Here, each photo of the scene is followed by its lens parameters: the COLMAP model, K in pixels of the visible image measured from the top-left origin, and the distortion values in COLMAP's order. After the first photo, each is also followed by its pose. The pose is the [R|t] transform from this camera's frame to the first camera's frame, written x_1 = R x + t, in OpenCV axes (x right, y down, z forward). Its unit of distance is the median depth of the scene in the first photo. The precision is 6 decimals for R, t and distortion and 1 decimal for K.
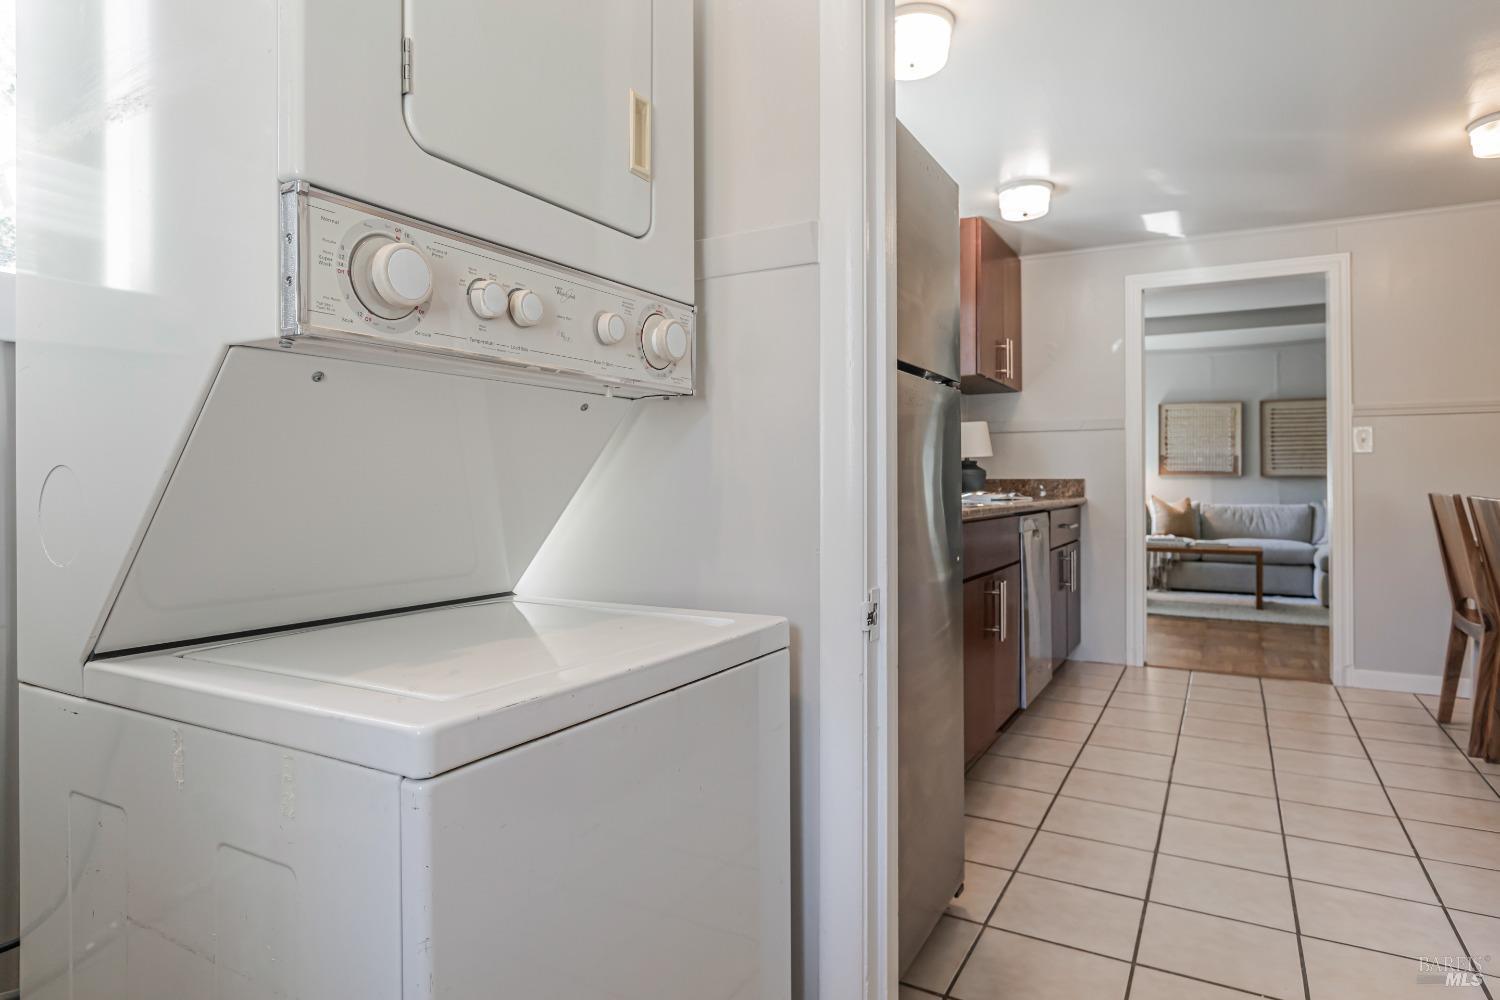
lens RADIAL K [[848.1, 0, 748.4], [0, 848.1, 489.3], [0, 0, 1]] dist [0.000805, -0.000008]
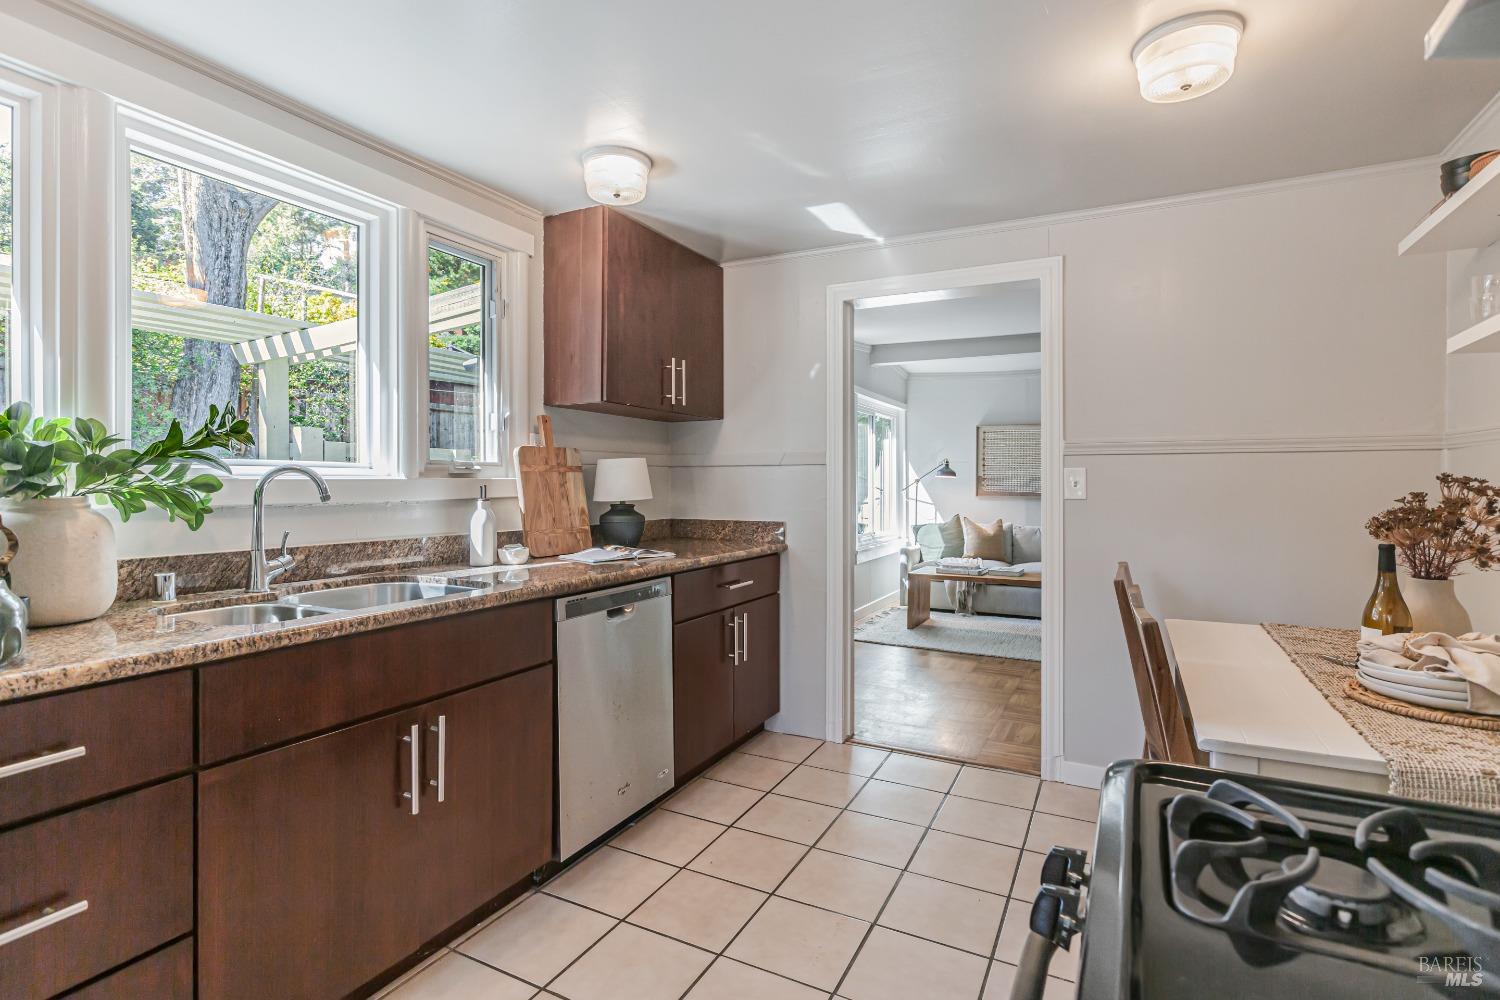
lens RADIAL K [[723.6, 0, 752.7], [0, 723.6, 486.6], [0, 0, 1]] dist [0.003210, 0.000266]
pose [[0.999239, 0.003981, 0.038811, 0.337871], [-0.003923, 0.999991, -0.001581, -0.046886], [-0.038817, 0.001428, 0.999245, 0.269471]]
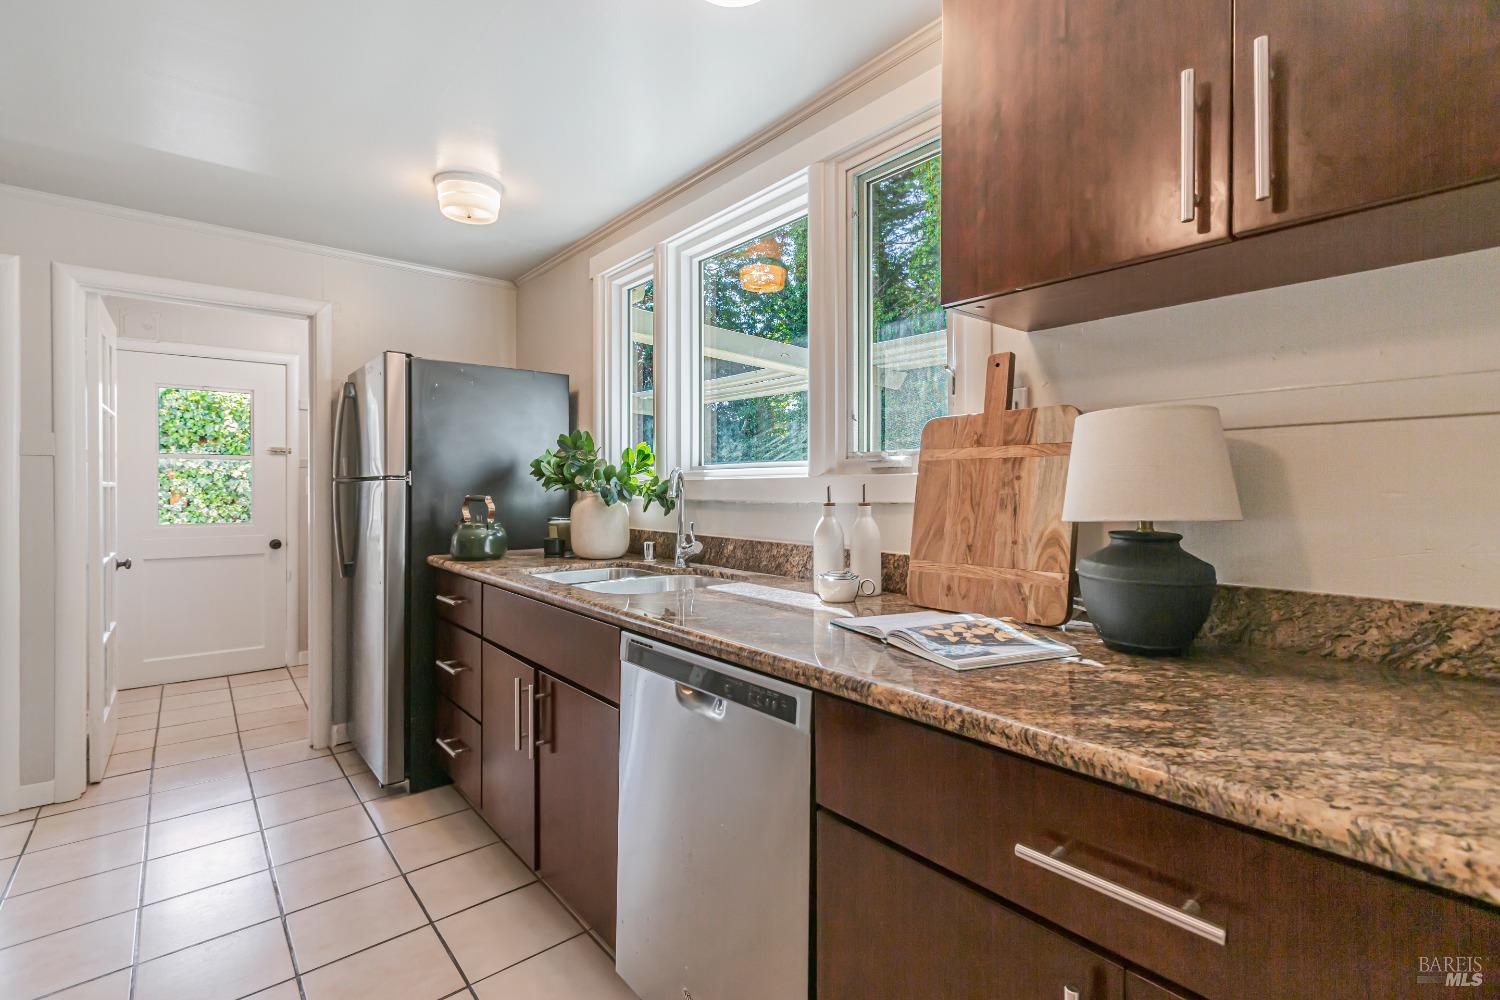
lens RADIAL K [[692.8, 0, 748.0], [0, 692.8, 485.1], [0, 0, 1]] dist [0.004293, 0.000331]
pose [[-0.362168, 0.001118, -0.932112, 0.521443], [-0.000586, 0.999999, 0.001427, -0.047571], [0.932113, 0.001063, -0.362166, 0.892411]]
